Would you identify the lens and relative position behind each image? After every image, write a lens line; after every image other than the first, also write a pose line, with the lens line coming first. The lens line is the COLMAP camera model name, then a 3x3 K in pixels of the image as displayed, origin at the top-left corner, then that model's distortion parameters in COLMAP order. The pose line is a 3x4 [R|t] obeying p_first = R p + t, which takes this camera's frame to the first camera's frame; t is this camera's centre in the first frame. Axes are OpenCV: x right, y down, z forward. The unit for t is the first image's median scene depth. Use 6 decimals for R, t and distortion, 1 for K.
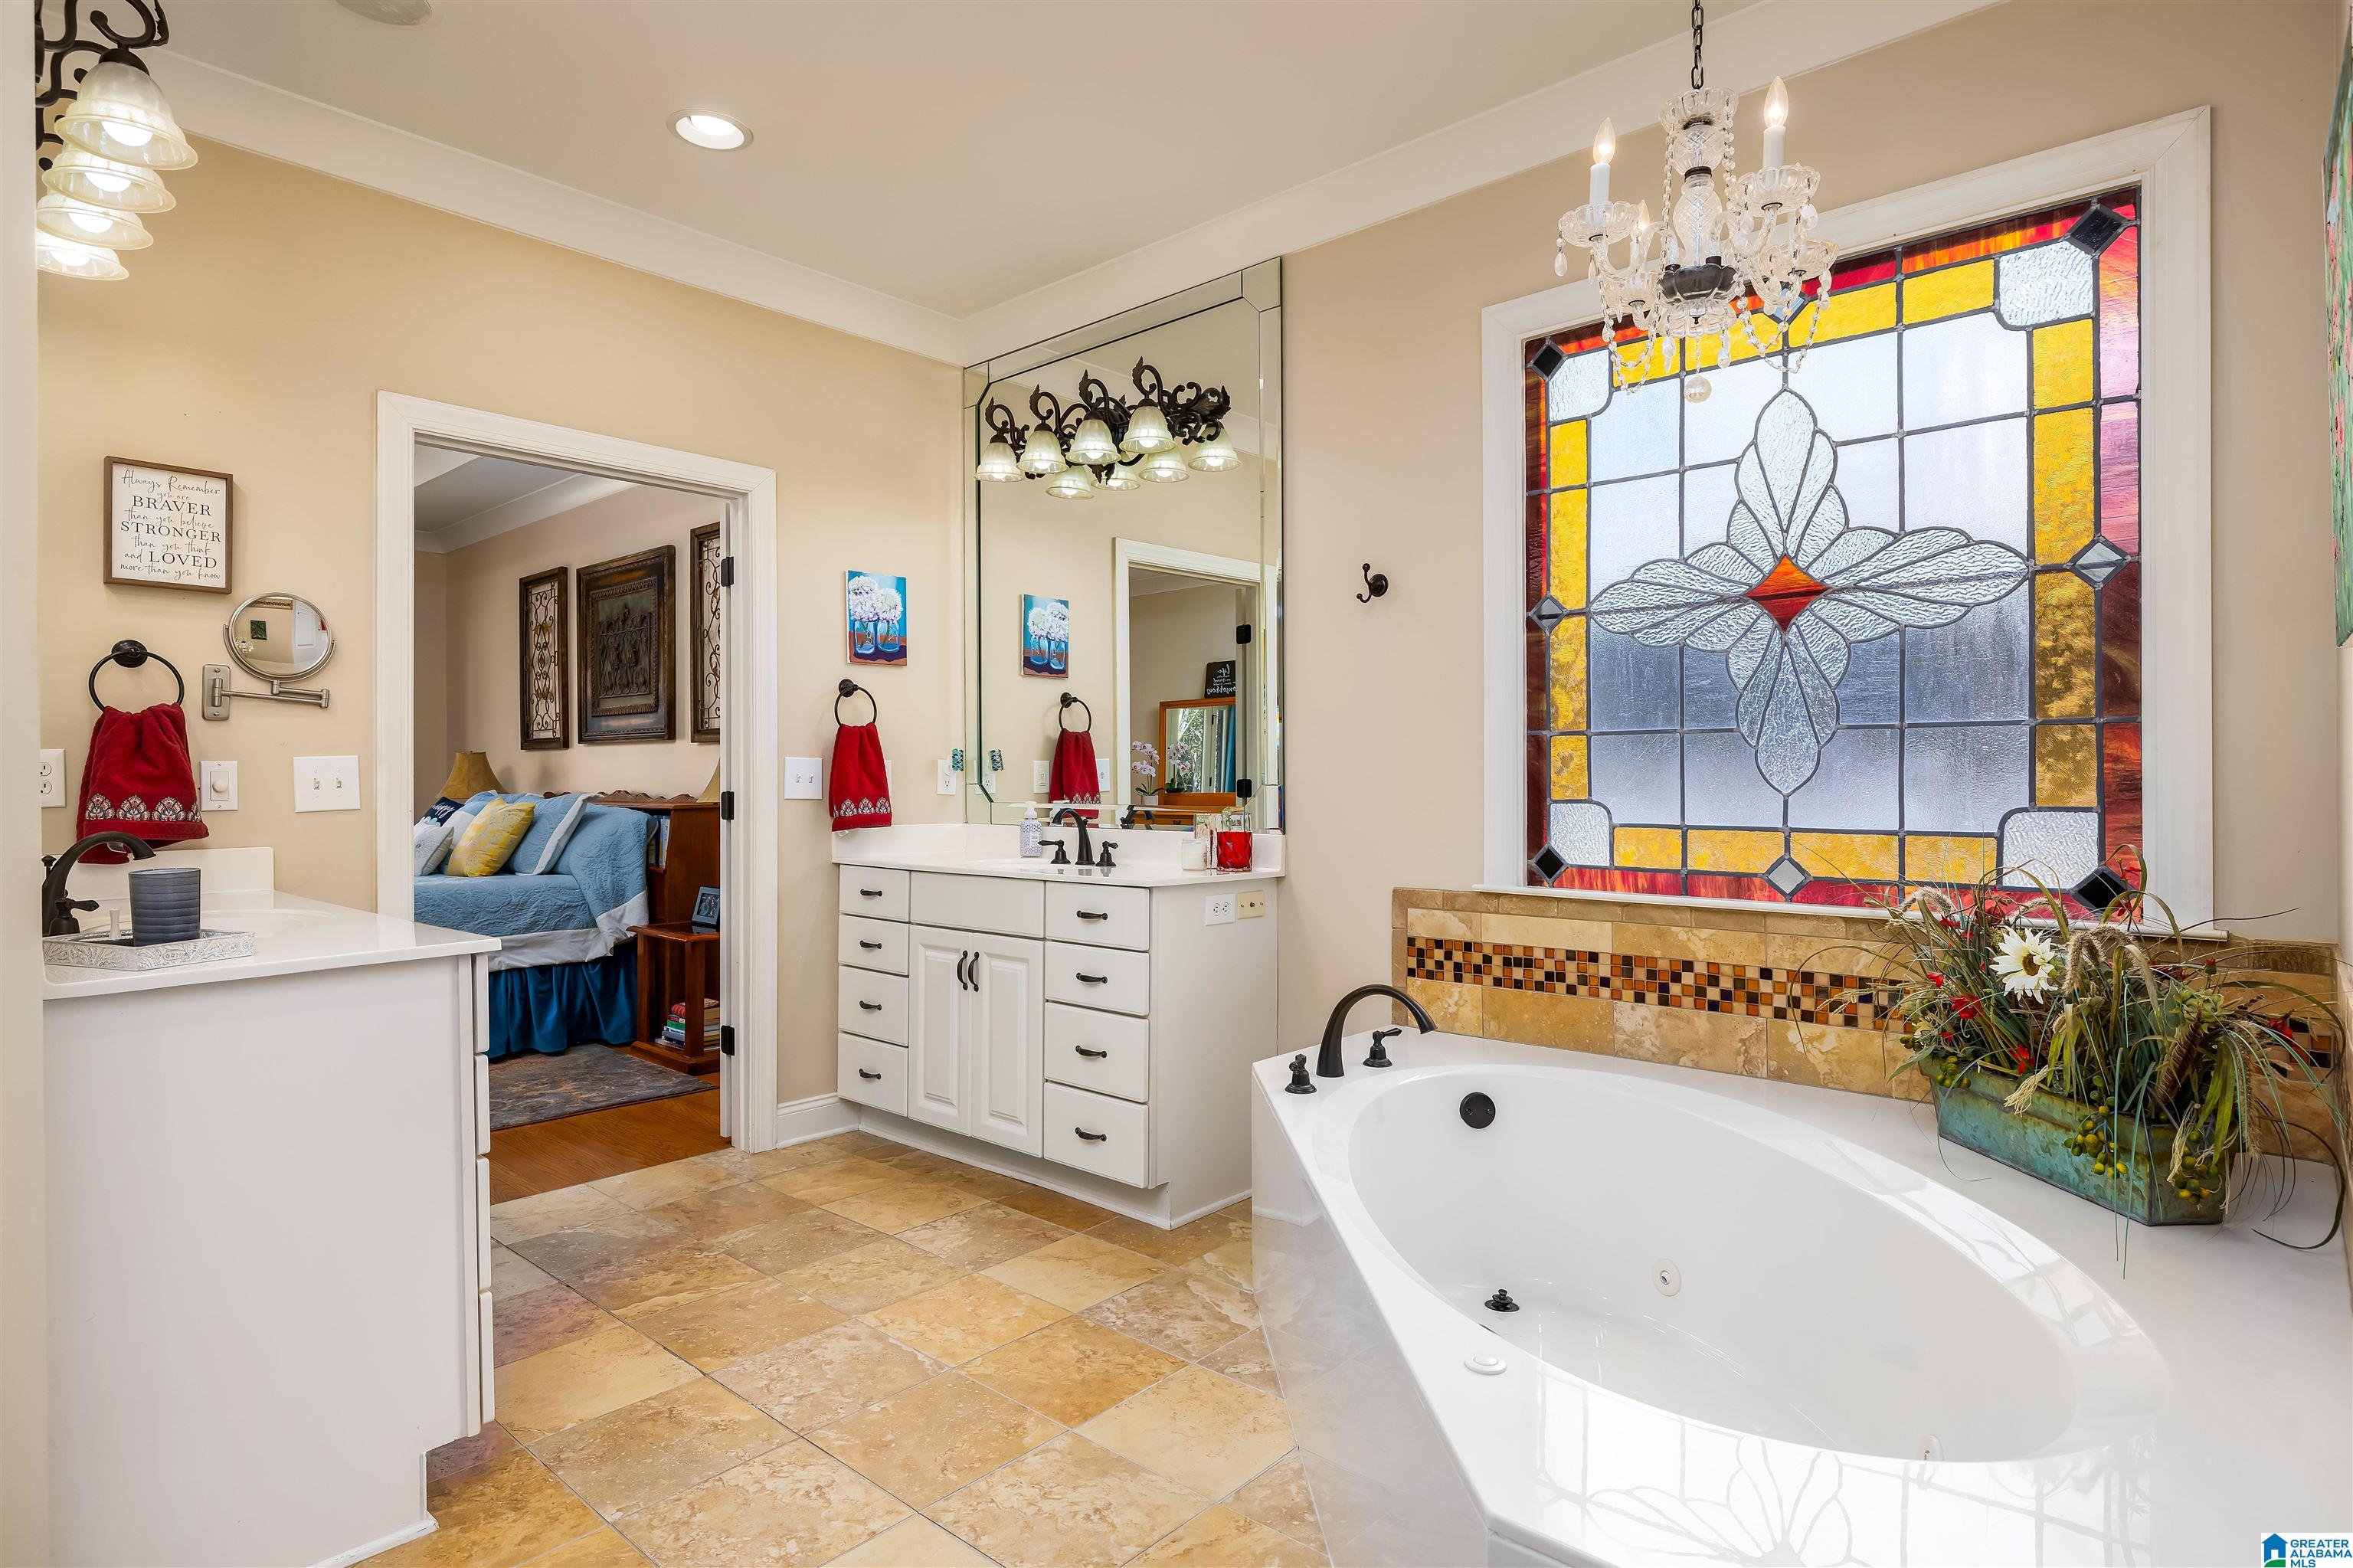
lens RADIAL K [[1231.2, 0, 1170.4], [0, 1231.2, 774.5], [0, 0, 1]] dist [-0.001433, 0.000063]
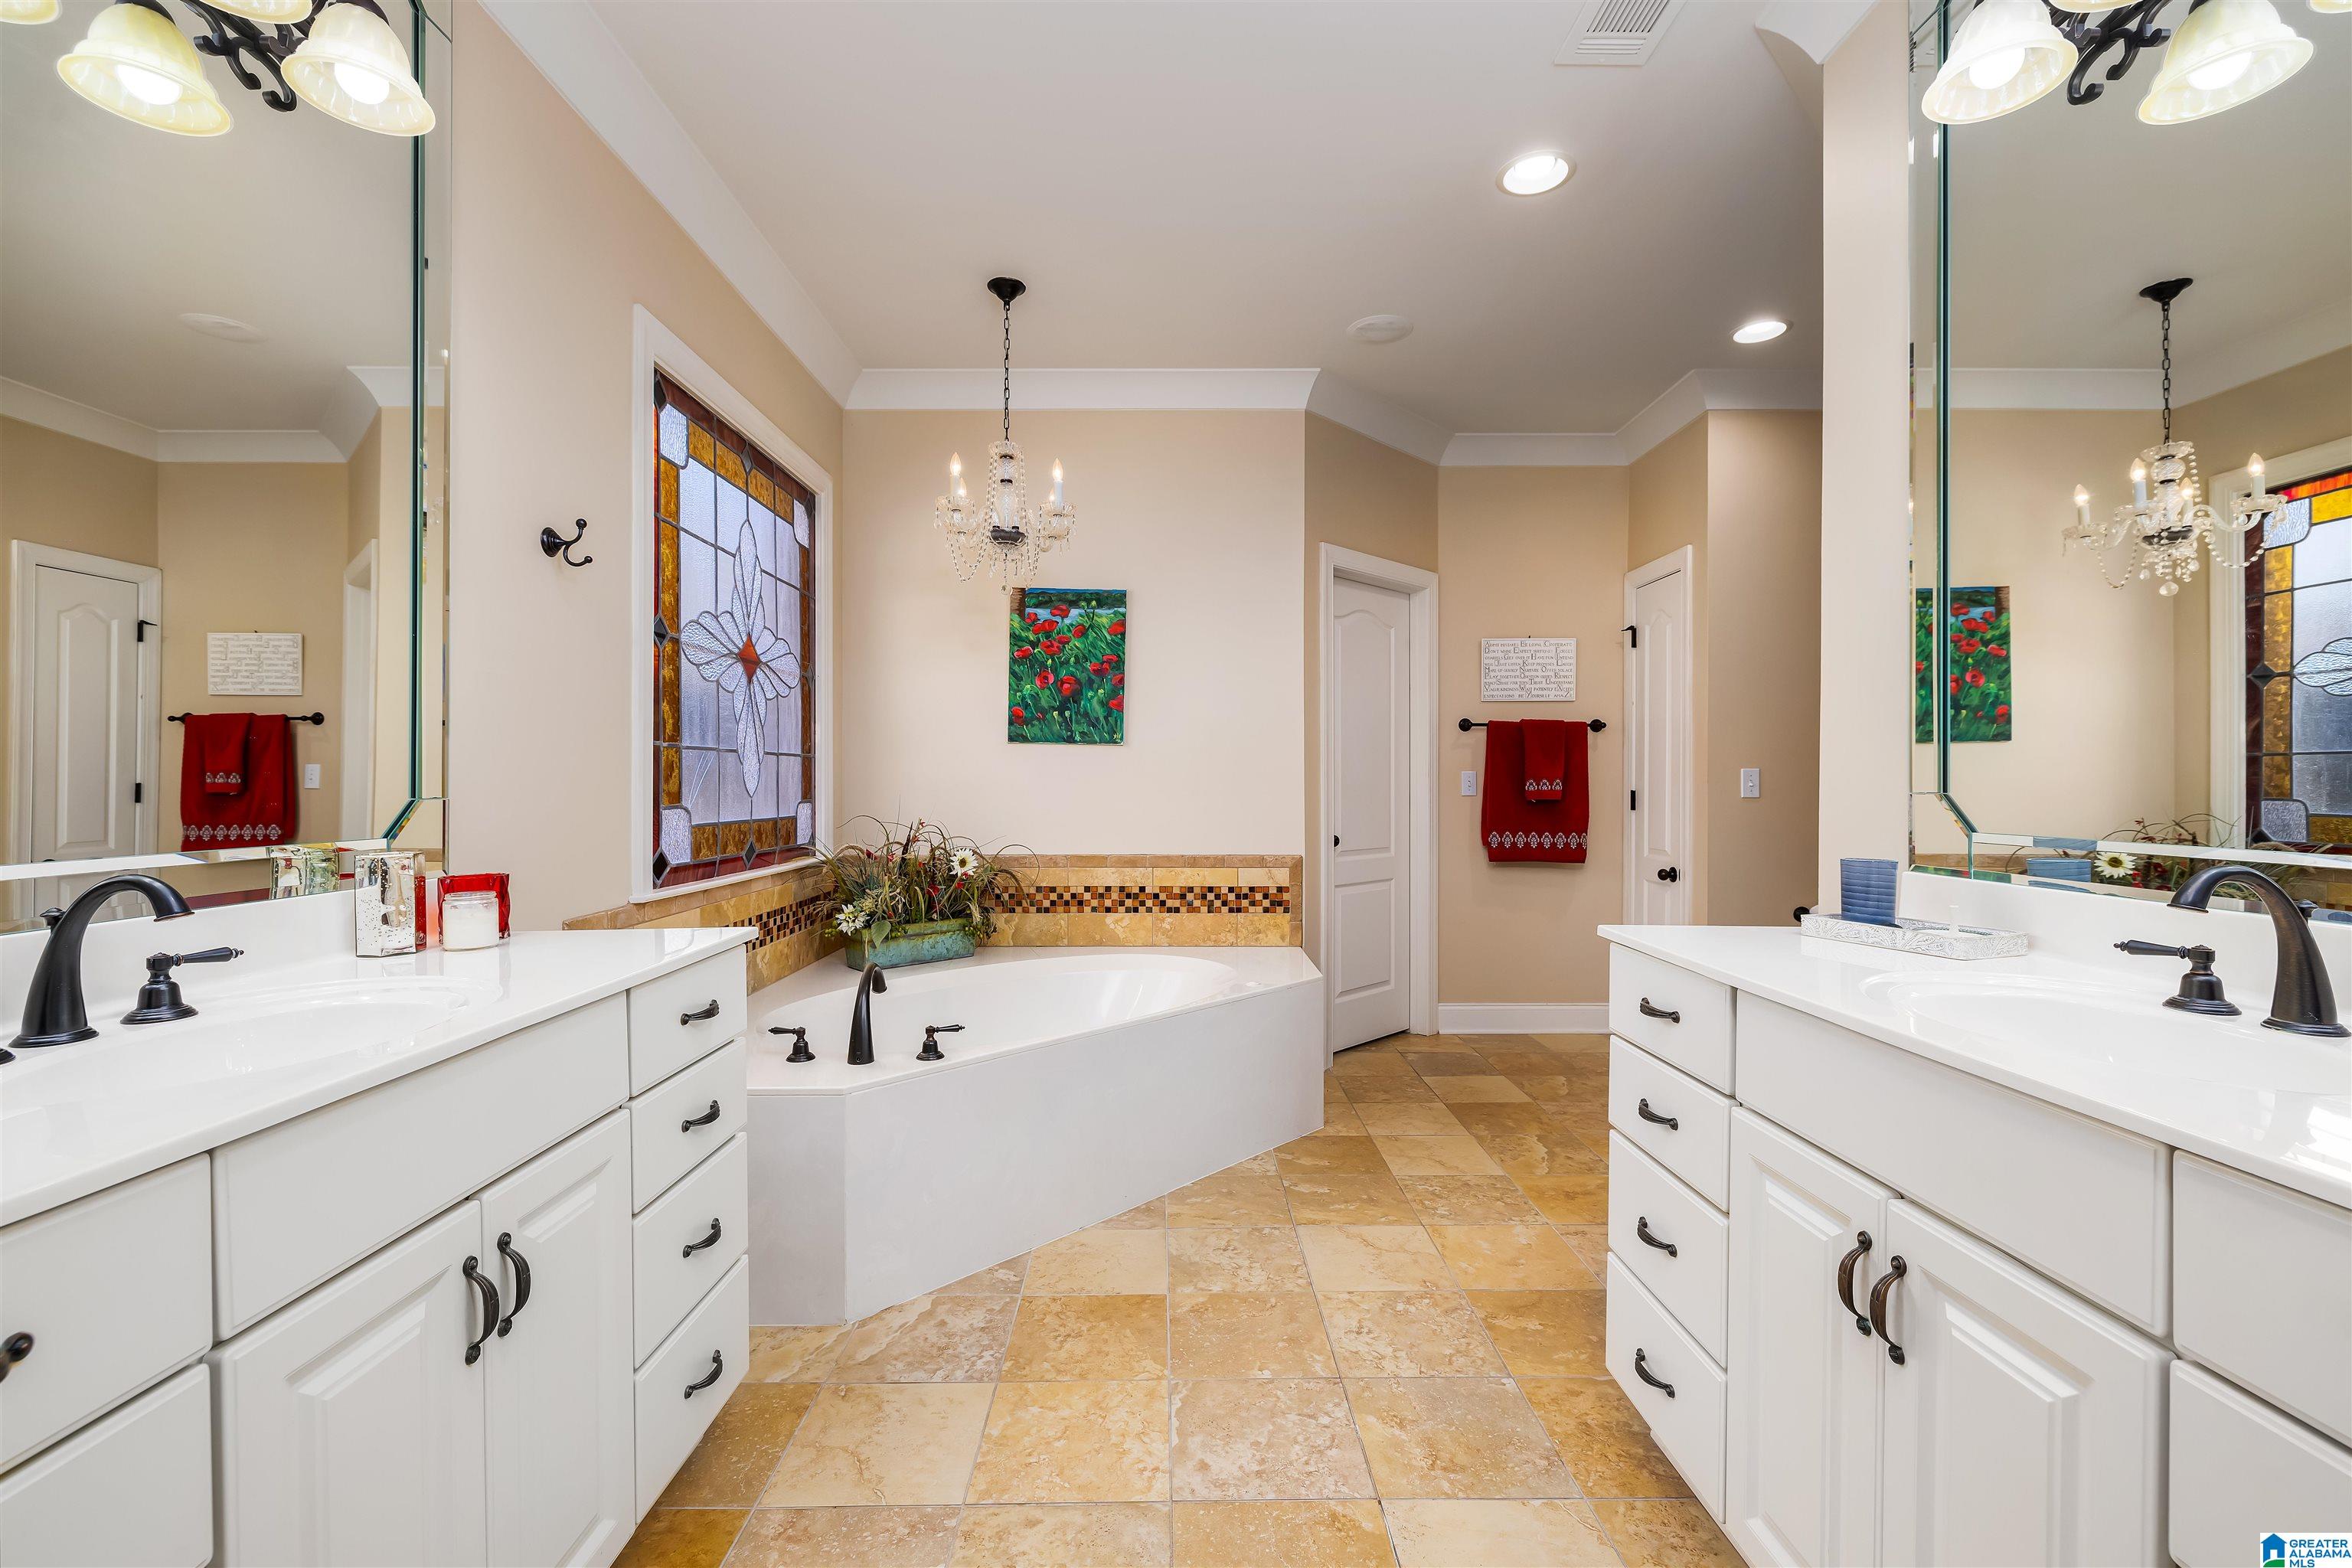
lens RADIAL K [[1029.2, 0, 1156.7], [0, 1029.2, 797.0], [0, 0, 1]] dist [-0.004839, -0.000418]
pose [[-0.667604, -0.005317, 0.744498, -0.743951], [0.003247, 0.999944, 0.010052, 0.004298], [-0.744510, 0.009128, -0.667549, 1.475320]]
